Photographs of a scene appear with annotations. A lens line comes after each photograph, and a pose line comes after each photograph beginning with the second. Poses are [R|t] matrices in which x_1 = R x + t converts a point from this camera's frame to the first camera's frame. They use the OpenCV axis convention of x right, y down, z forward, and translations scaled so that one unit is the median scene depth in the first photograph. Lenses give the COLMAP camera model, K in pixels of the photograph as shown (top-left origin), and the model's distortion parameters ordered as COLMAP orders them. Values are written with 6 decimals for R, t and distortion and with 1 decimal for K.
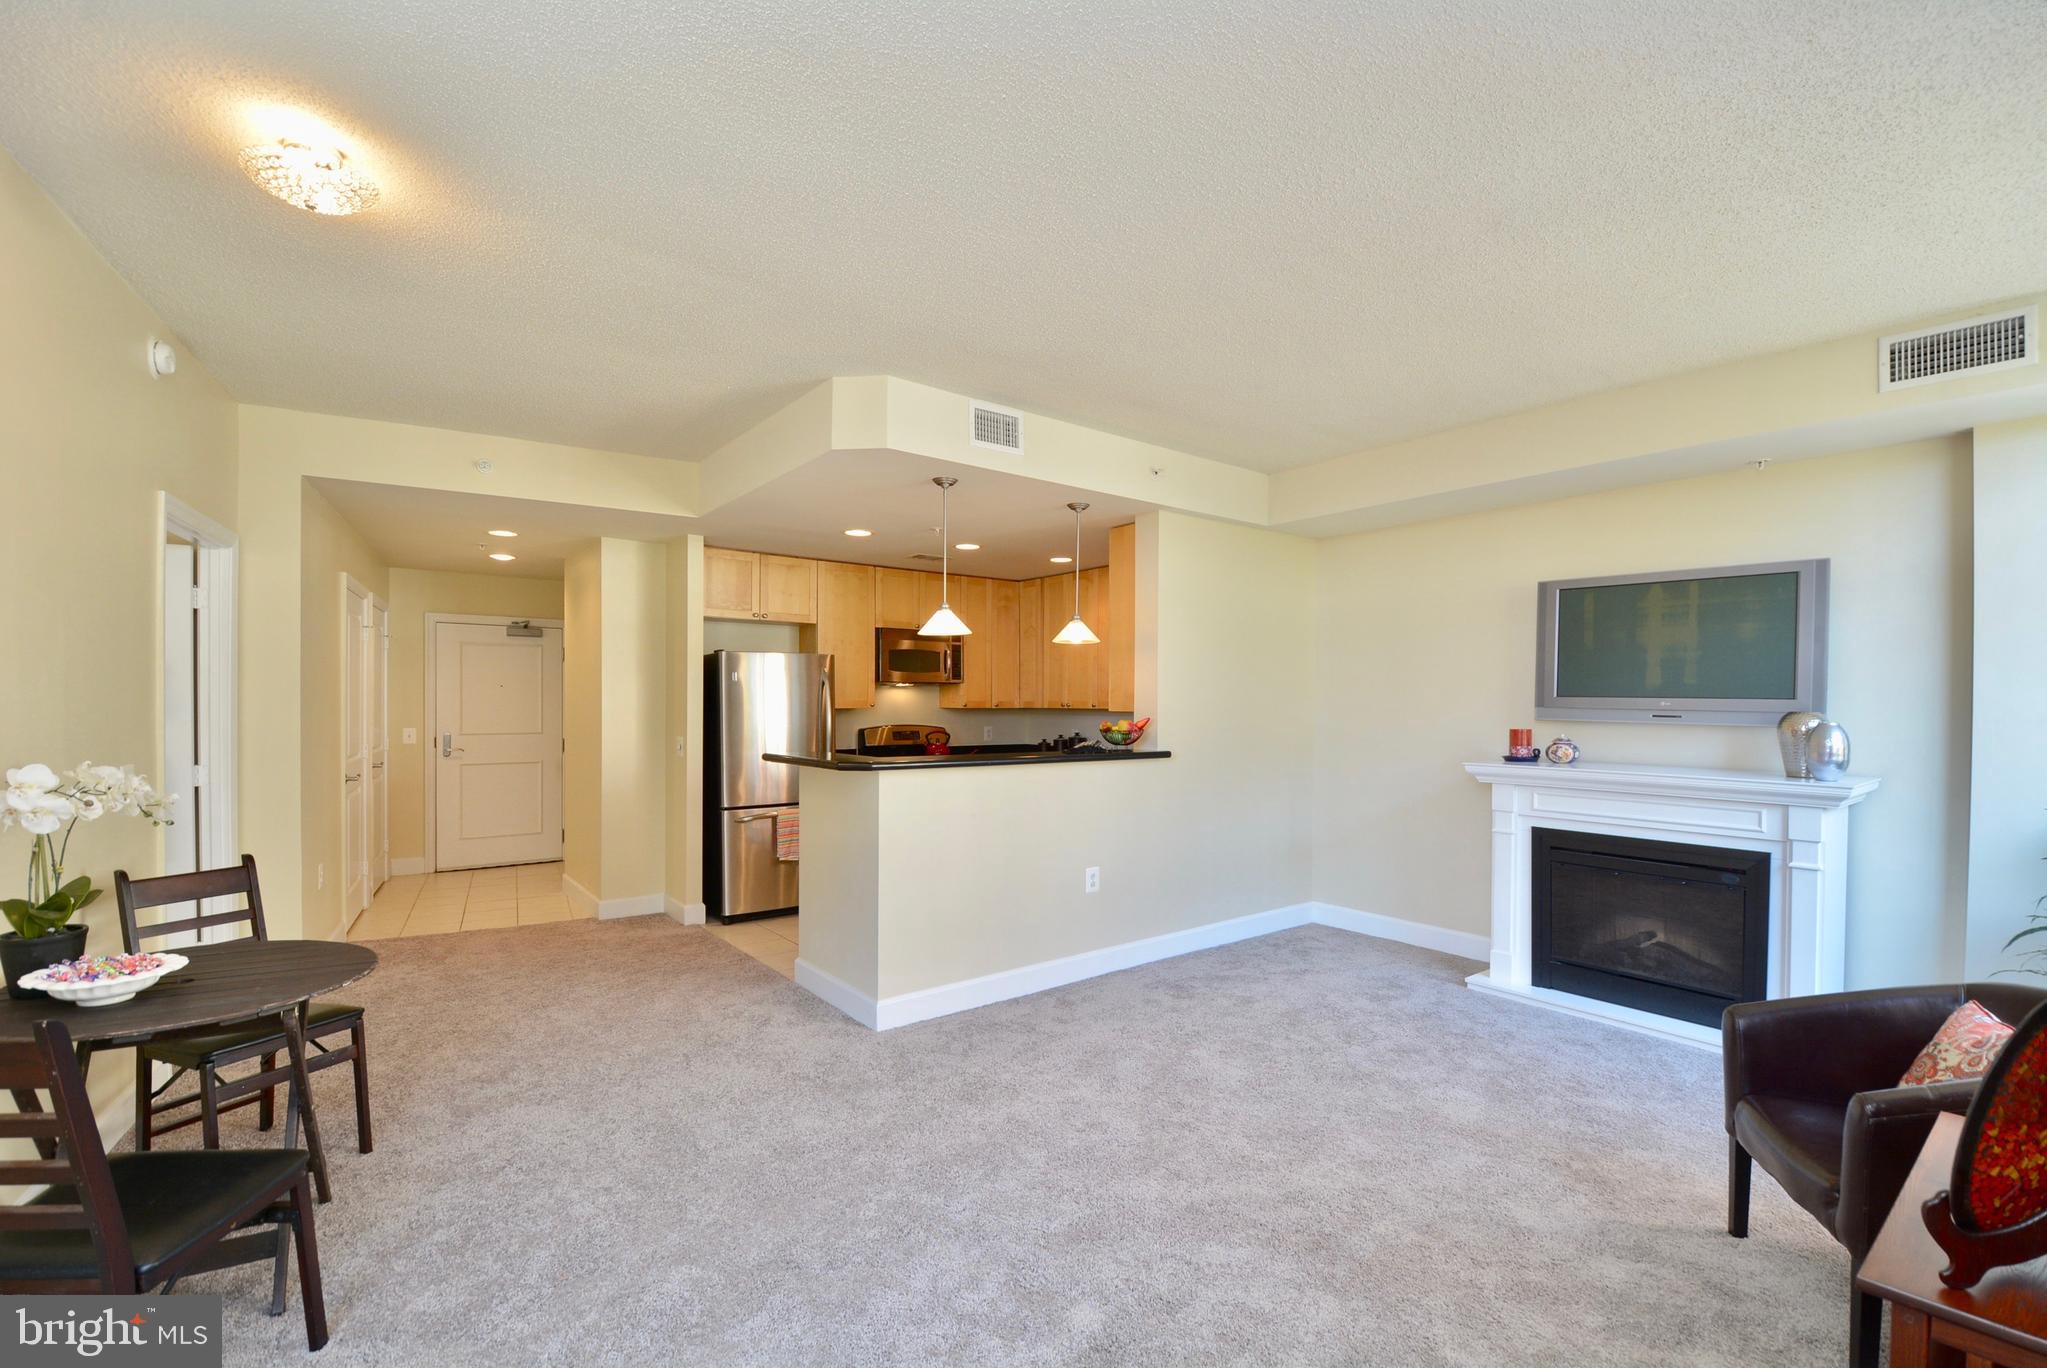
lens RADIAL K [[901.6, 0, 1034.5], [0, 901.6, 705.3], [0, 0, 1]] dist [0.000710, -0.000647]
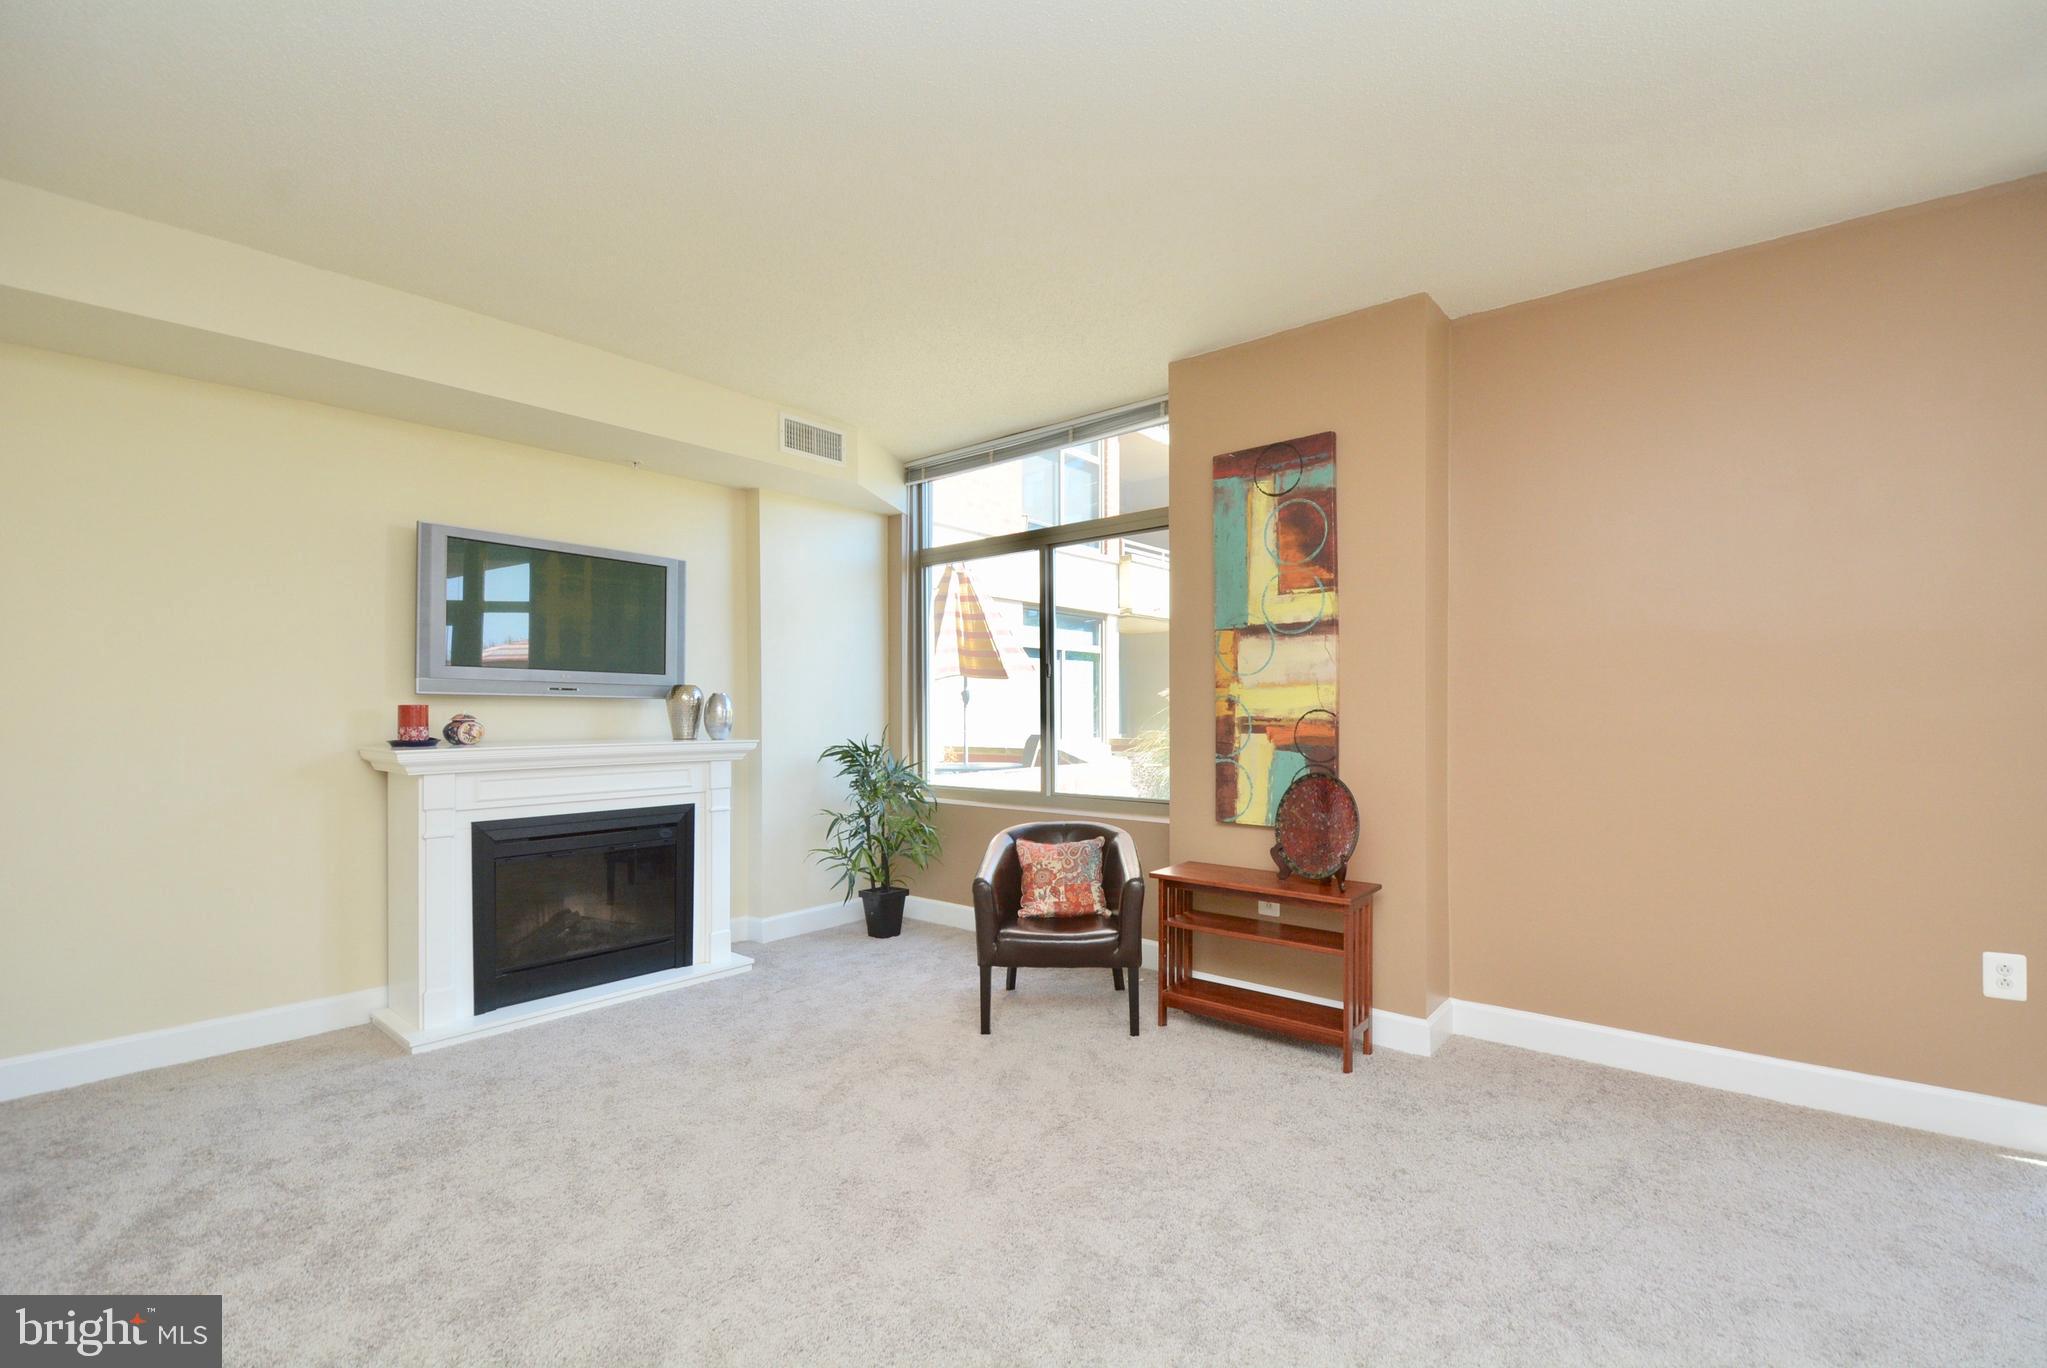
lens RADIAL K [[901.6, 0, 1045.4], [0, 901.6, 692.0], [0, 0, 1]] dist [0.000710, -0.000647]
pose [[-0.196362, 0.016286, 0.980396, -0.373907], [0.007655, 0.999857, -0.015076, 0.034484], [-0.980502, 0.004544, -0.196459, 0.677195]]
